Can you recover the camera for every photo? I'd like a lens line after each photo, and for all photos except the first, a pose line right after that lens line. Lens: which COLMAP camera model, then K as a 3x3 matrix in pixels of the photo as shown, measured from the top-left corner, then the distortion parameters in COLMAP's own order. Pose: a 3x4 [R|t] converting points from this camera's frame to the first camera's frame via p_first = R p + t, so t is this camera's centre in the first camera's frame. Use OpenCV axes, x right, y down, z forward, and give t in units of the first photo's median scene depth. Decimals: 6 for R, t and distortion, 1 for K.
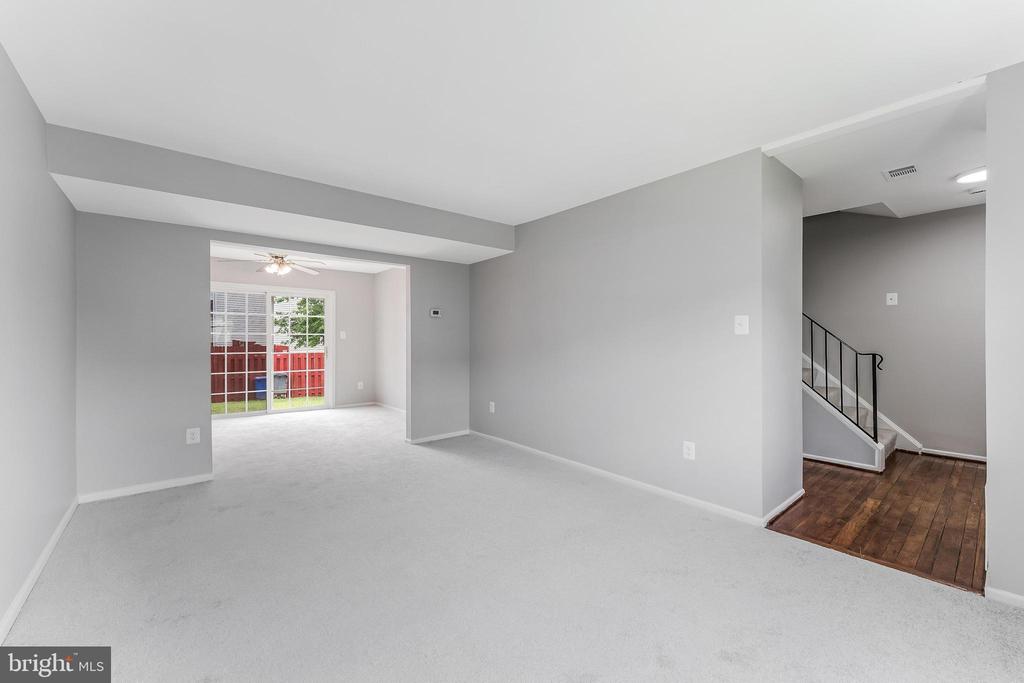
lens RADIAL K [[414.3, 0, 514.7], [0, 414.3, 334.5], [0, 0, 1]] dist [0.000039, -0.000209]
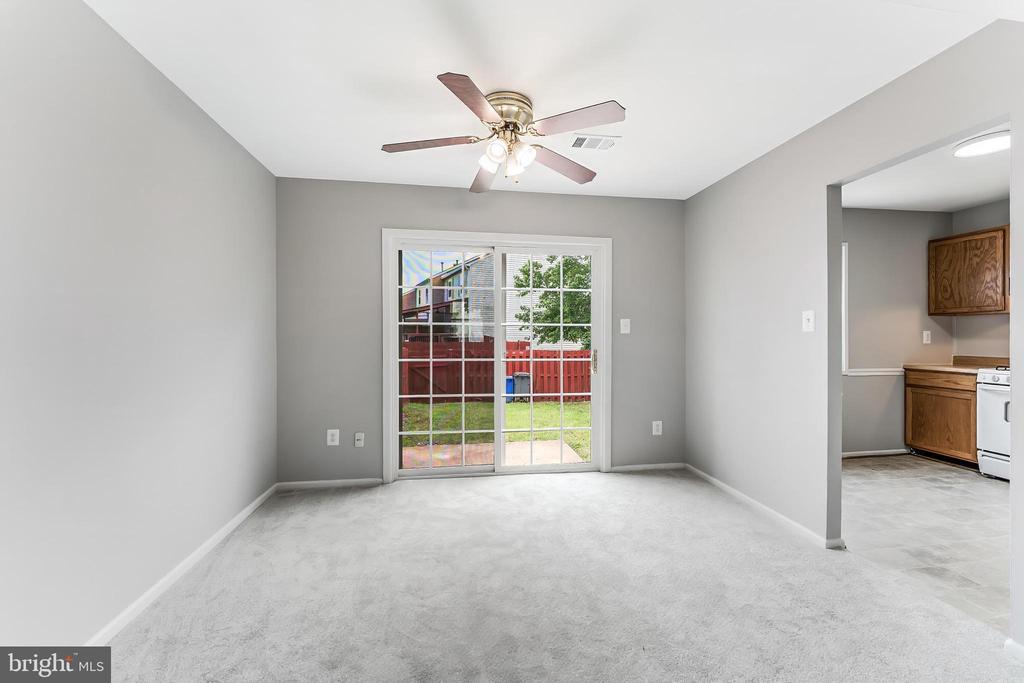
lens RADIAL K [[414.3, 0, 514.7], [0, 414.3, 334.5], [0, 0, 1]] dist [0.000039, -0.000209]
pose [[0.857628, 0.001821, -0.514267, -0.298896], [0.003173, 0.999956, 0.008833, 0.006514], [0.514260, -0.009207, 0.857585, 0.551694]]
